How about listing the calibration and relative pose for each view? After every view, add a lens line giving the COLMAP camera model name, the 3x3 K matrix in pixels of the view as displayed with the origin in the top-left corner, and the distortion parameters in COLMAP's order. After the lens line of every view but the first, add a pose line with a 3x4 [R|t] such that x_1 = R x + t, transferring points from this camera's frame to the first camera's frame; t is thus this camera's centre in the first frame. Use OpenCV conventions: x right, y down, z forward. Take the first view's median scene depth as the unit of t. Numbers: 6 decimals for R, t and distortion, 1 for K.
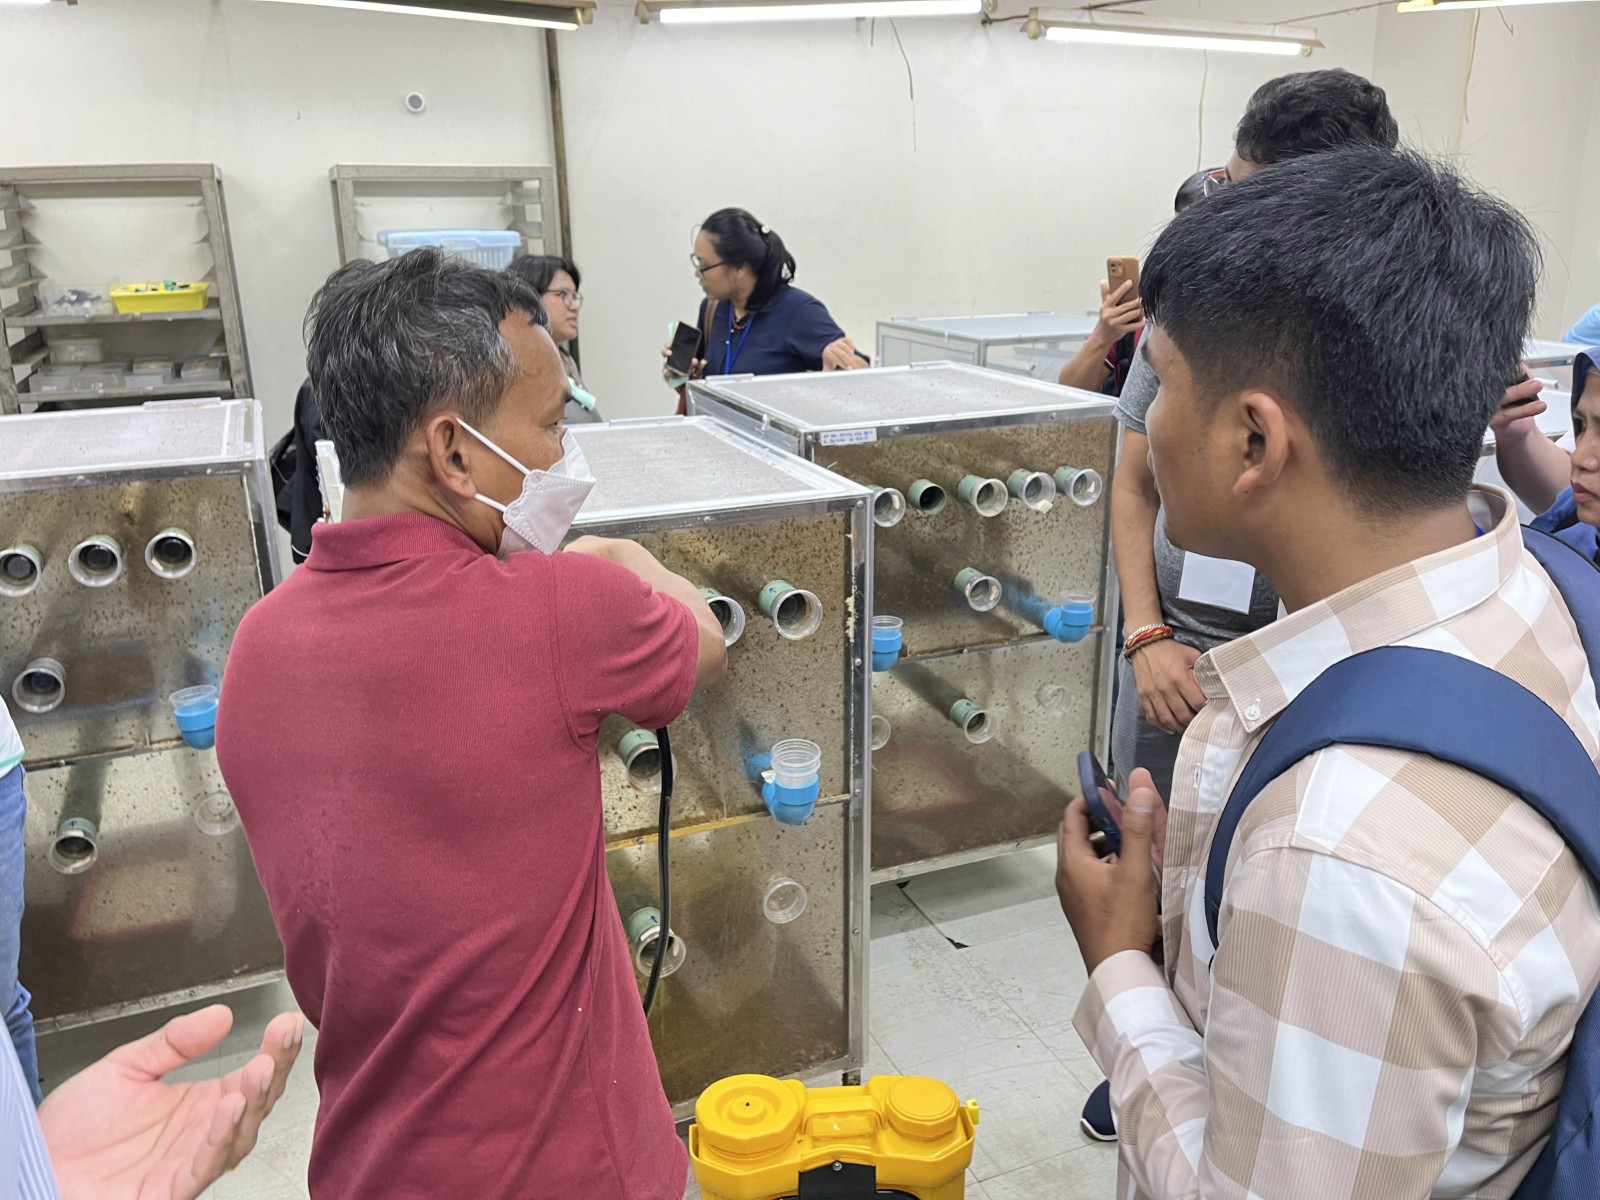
lens RADIAL K [[1172.6, 0, 789.9], [0, 1172.6, 577.2], [0, 0, 1]] dist [0.004774, -0.049356]
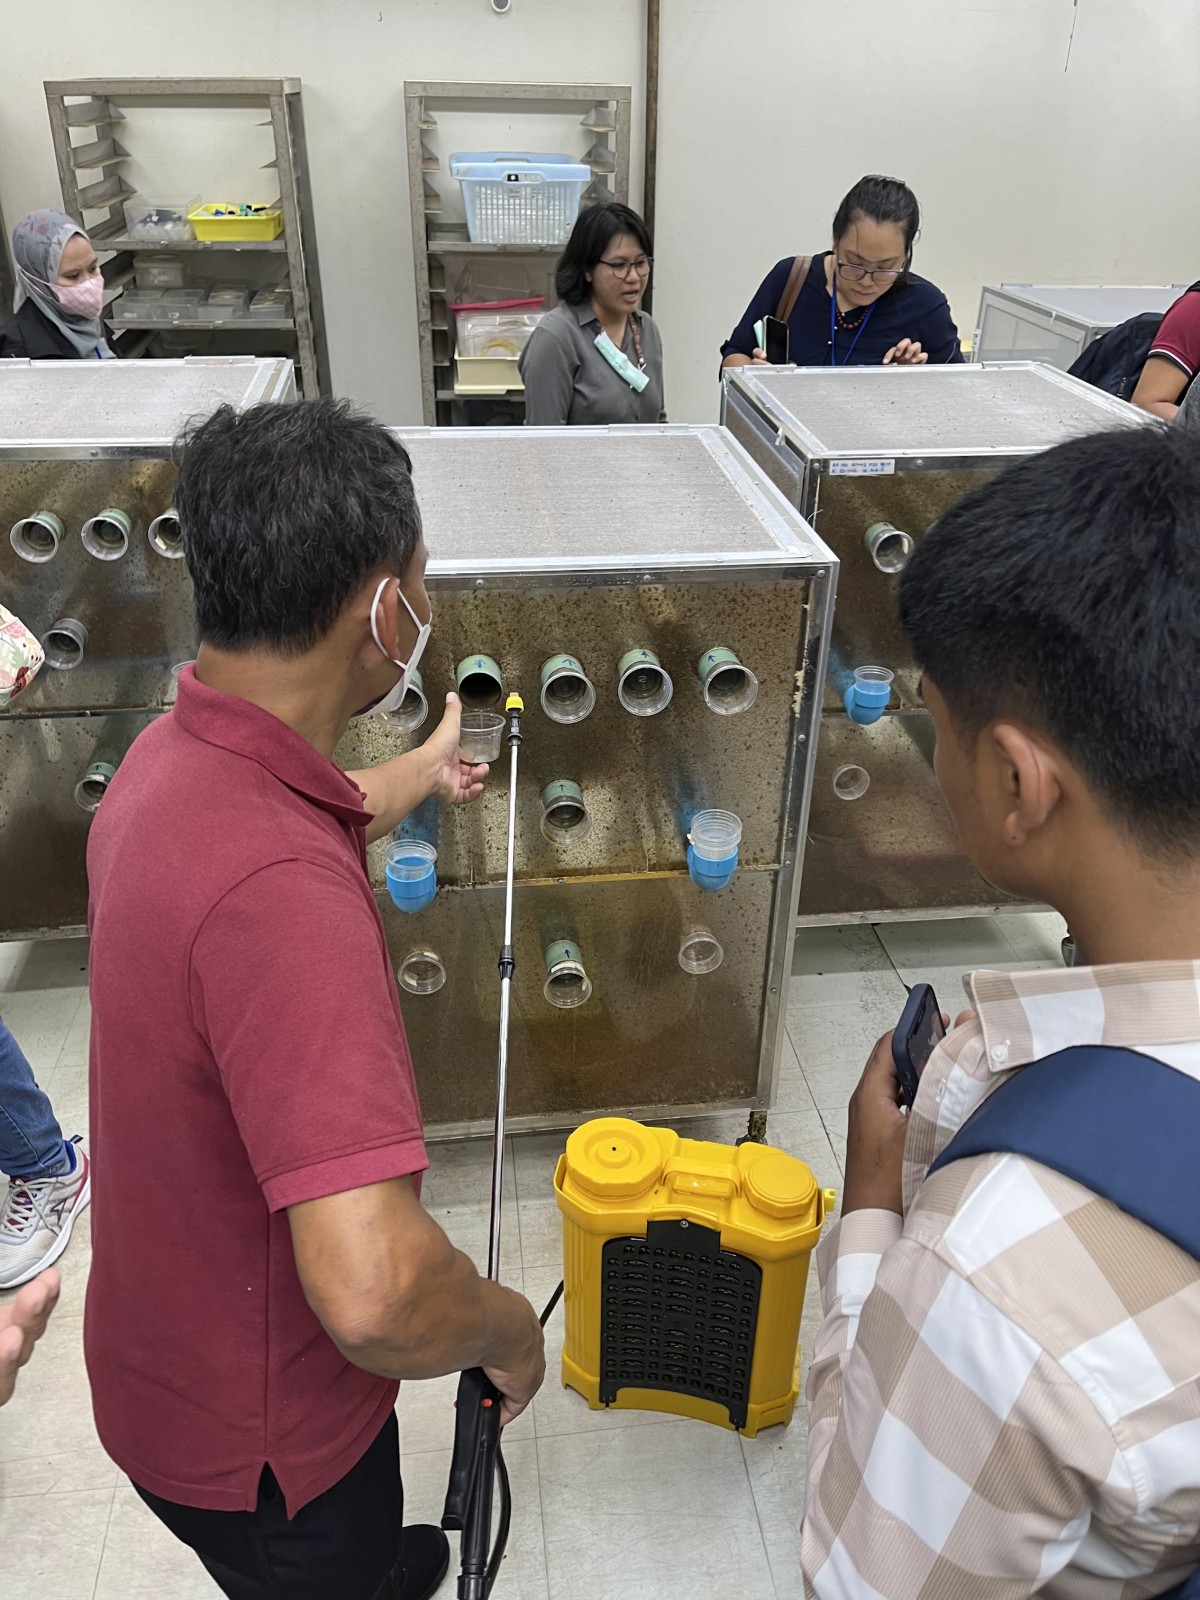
lens RADIAL K [[1167.0, 0, 600.0], [0, 1167.0, 800.0], [0, 0, 1]] dist [0.012856, -0.033456]
pose [[0.964474, 0.153449, -0.215041, 0.088853], [-0.097278, 0.963100, 0.250949, -0.079658], [0.245614, -0.221115, 0.943812, 0.048259]]
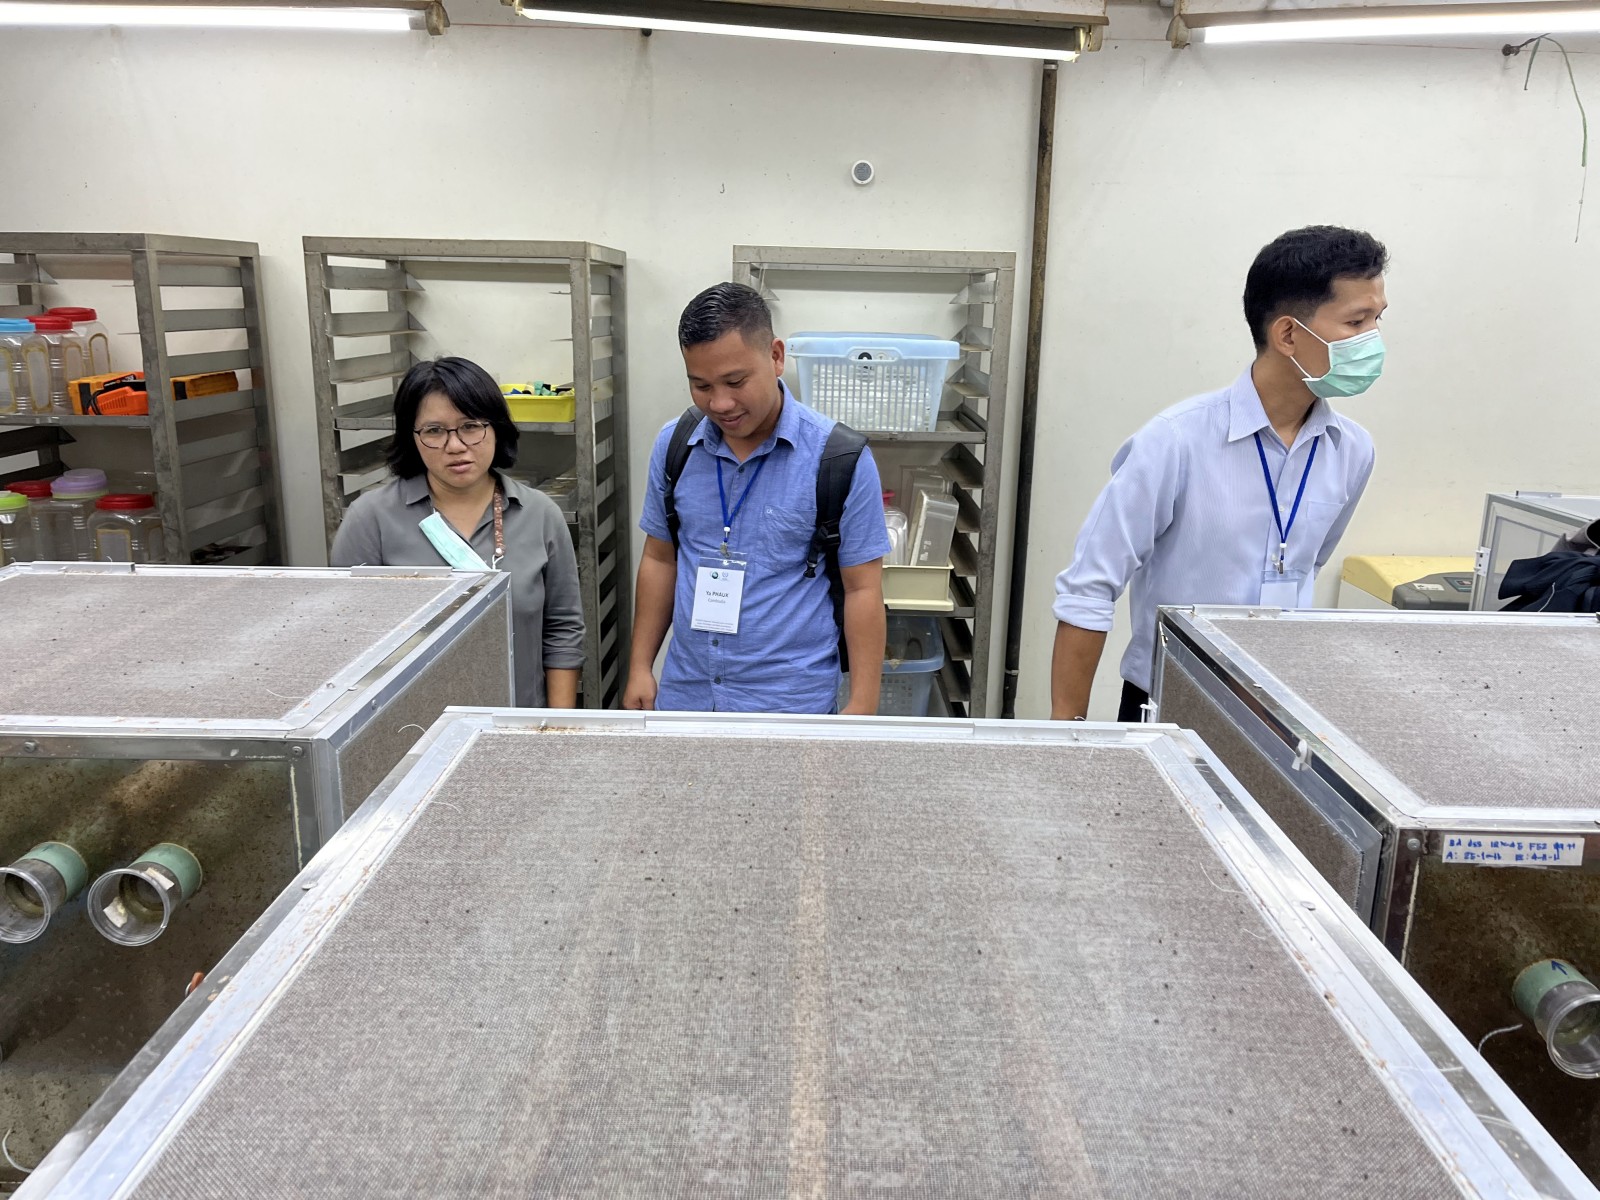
lens RADIAL K [[1219.5, 0, 798.9], [0, 1219.5, 613.0], [0, 0, 1]] dist [0.070250, -0.088588]
pose [[0.919178, 0.116820, -0.376118, -0.029824], [-0.139898, 0.989563, -0.034538, -0.154313], [0.368158, 0.084365, 0.925928, 0.484251]]
